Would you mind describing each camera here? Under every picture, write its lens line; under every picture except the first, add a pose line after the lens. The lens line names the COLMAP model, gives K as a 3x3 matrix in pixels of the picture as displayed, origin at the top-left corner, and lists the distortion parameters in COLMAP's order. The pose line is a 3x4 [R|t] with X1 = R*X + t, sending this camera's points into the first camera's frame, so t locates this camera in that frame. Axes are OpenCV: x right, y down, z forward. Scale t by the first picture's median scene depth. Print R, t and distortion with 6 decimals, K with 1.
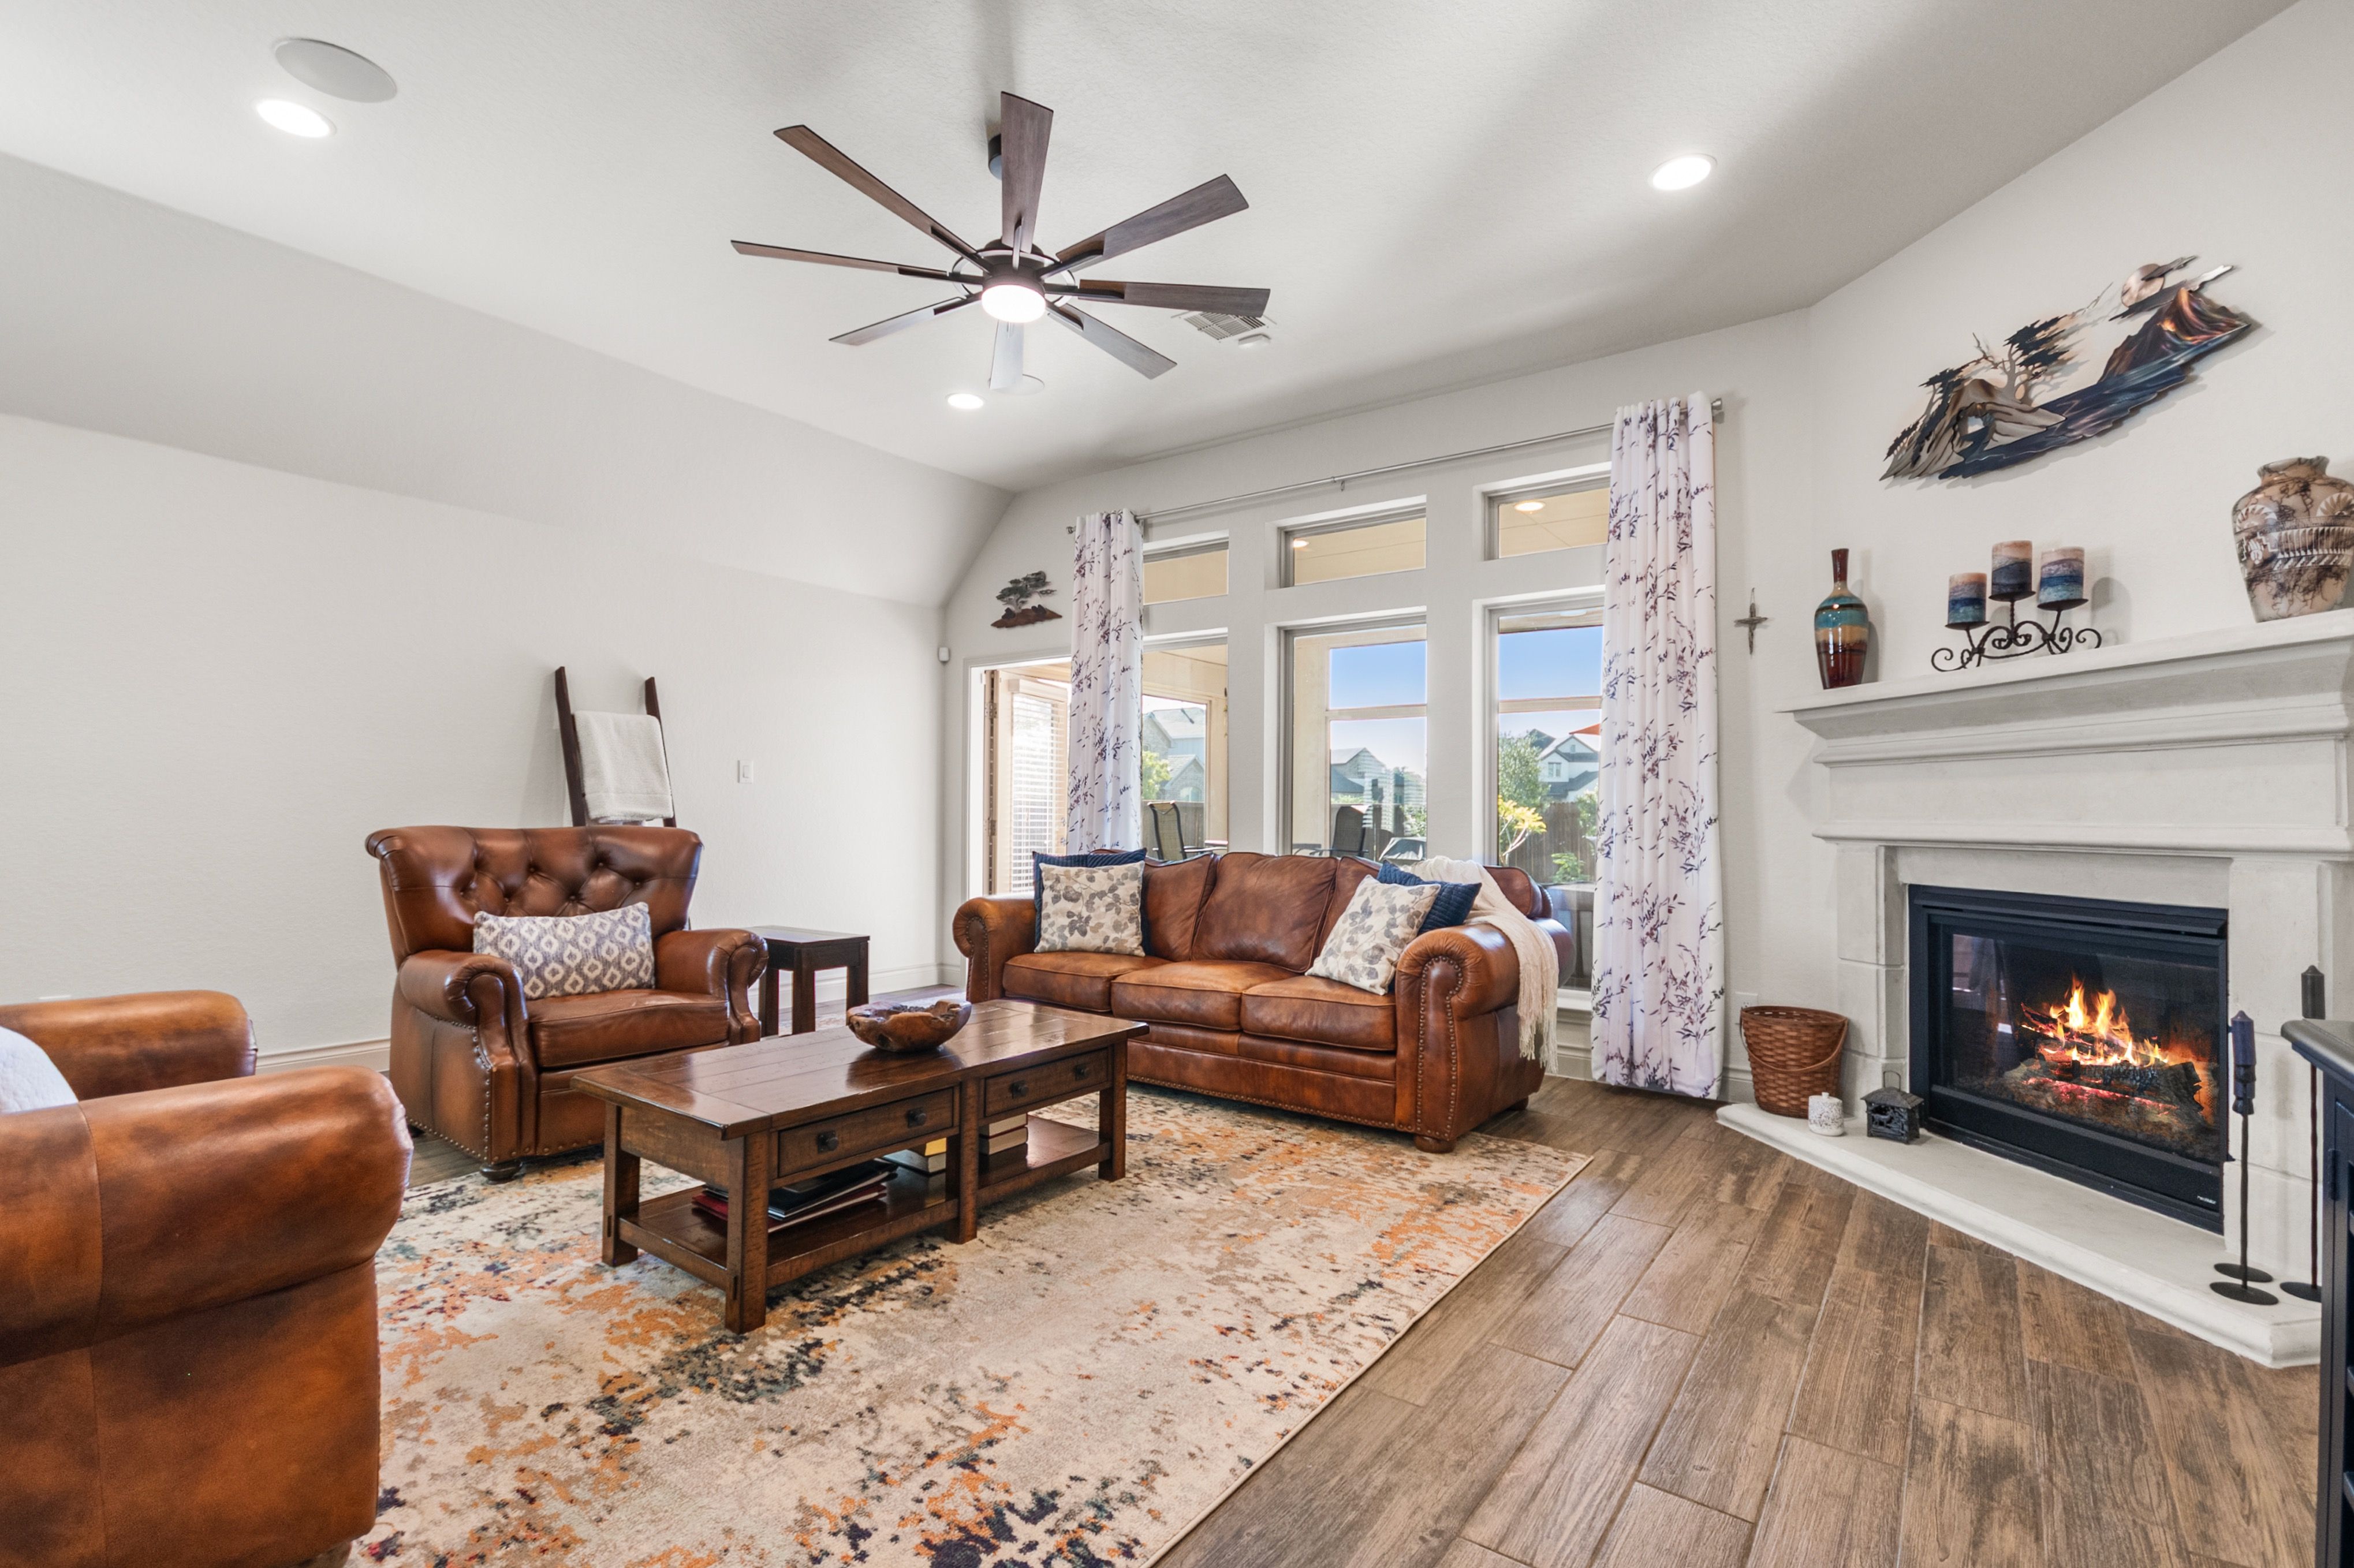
lens RADIAL K [[1071.3, 0, 1202.5], [0, 1071.3, 798.1], [0, 0, 1]] dist [0.003001, 0.000246]
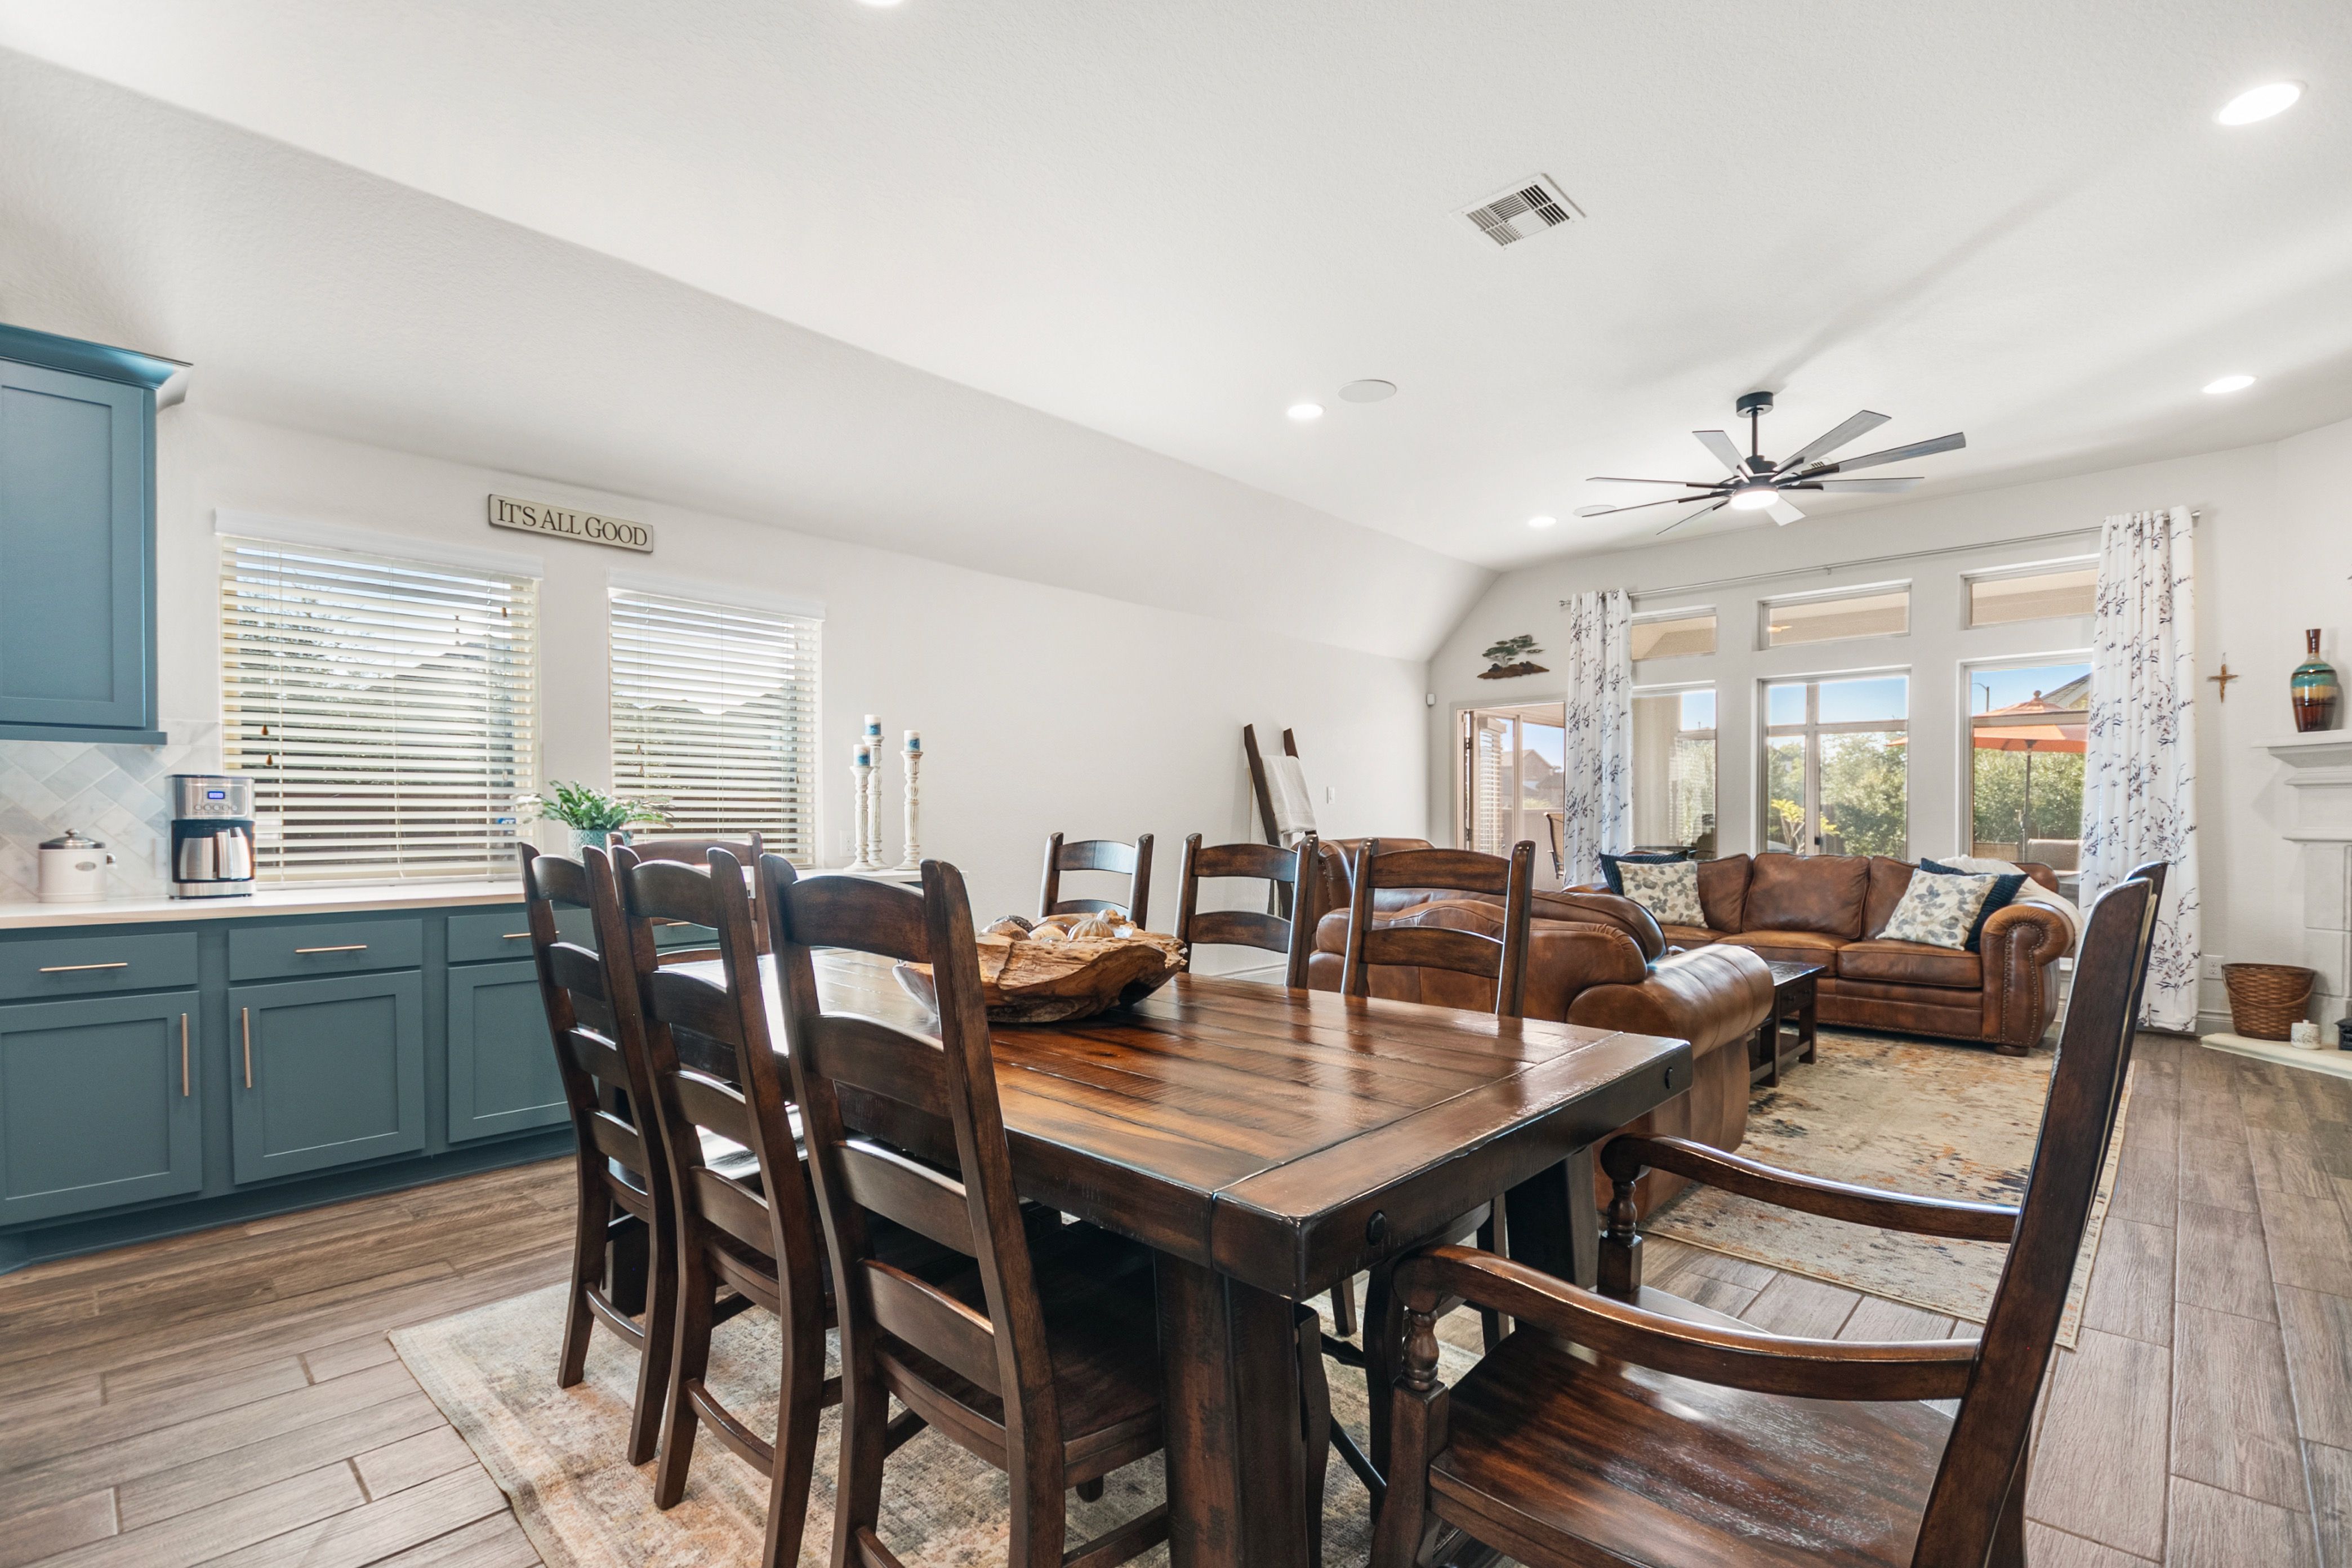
lens RADIAL K [[1044.1, 0, 1200.9], [0, 1044.1, 834.6], [0, 0, 1]] dist [0.011944, -0.013880]
pose [[0.990530, -0.005781, -0.137175, -0.595558], [0.009927, 0.999514, 0.029560, -0.022035], [0.136938, -0.030642, 0.990106, -0.484052]]
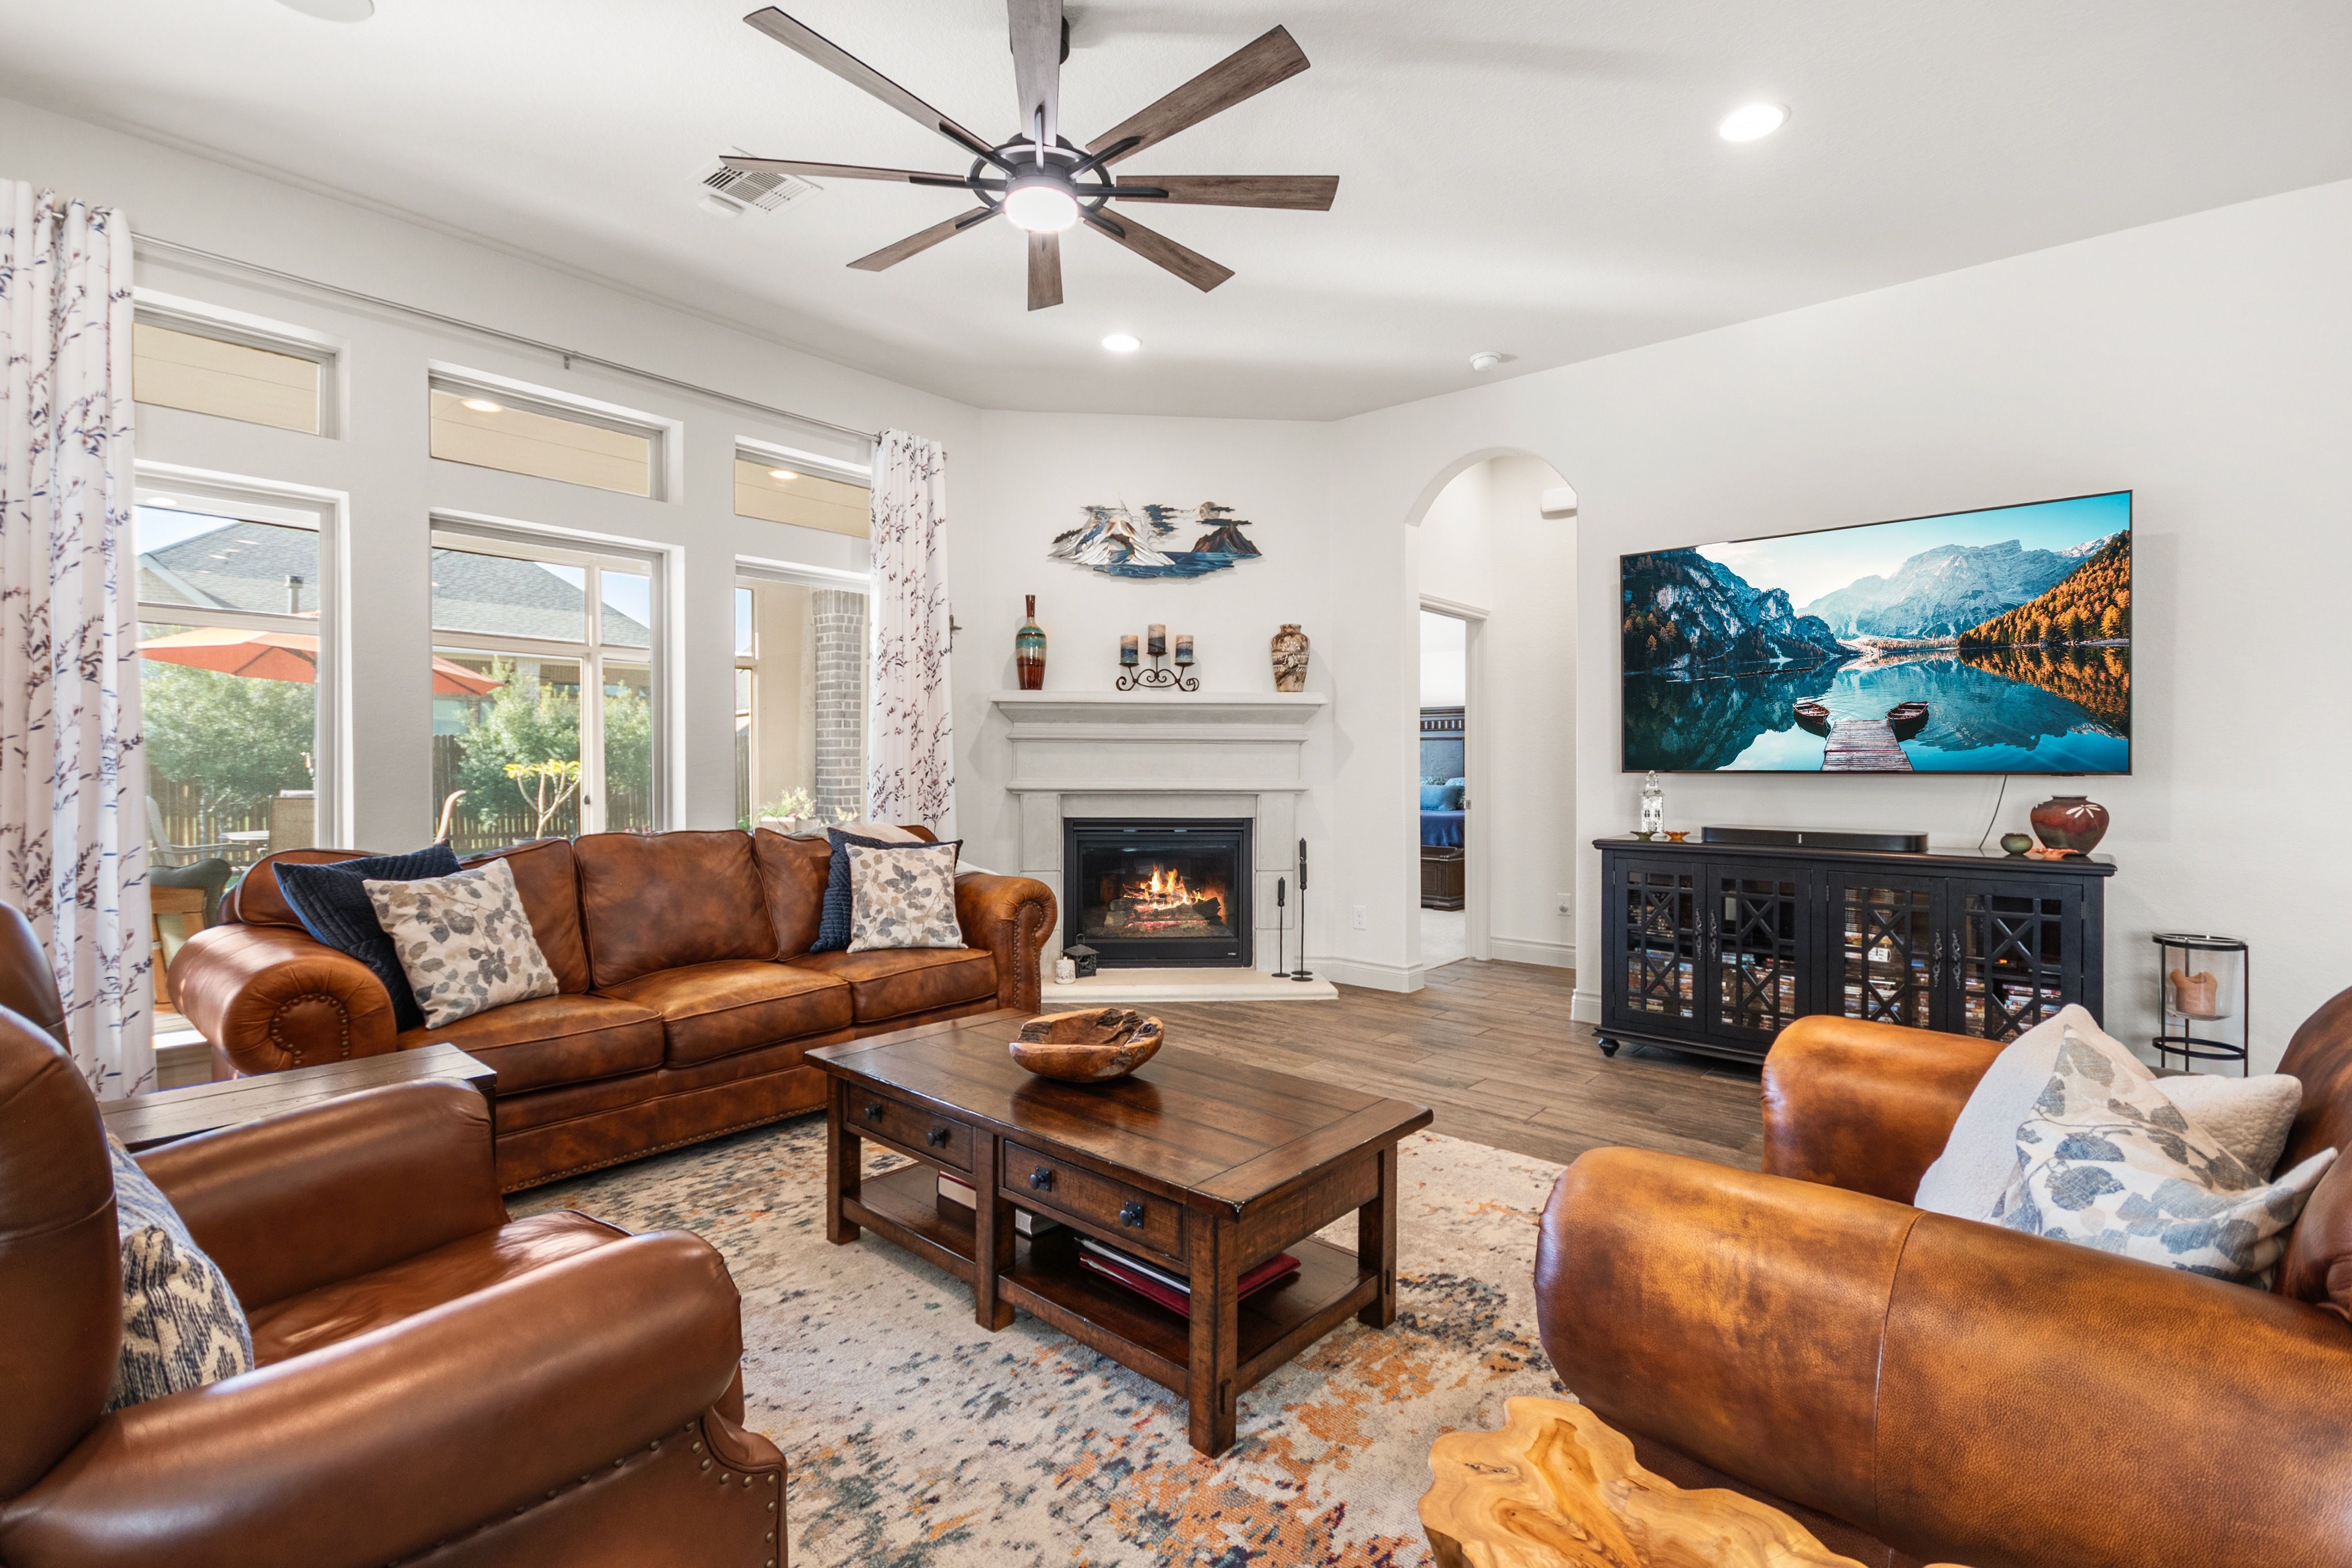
lens RADIAL K [[1054.5, 0, 1176.0], [0, 1054.5, 784.0], [0, 0, 1]] dist [0.013111, -0.016599]
pose [[0.092565, -0.026833, 0.995345, -0.799887], [-0.019900, 0.999387, 0.028792, -0.016911], [-0.995508, -0.022473, 0.091974, 0.628813]]
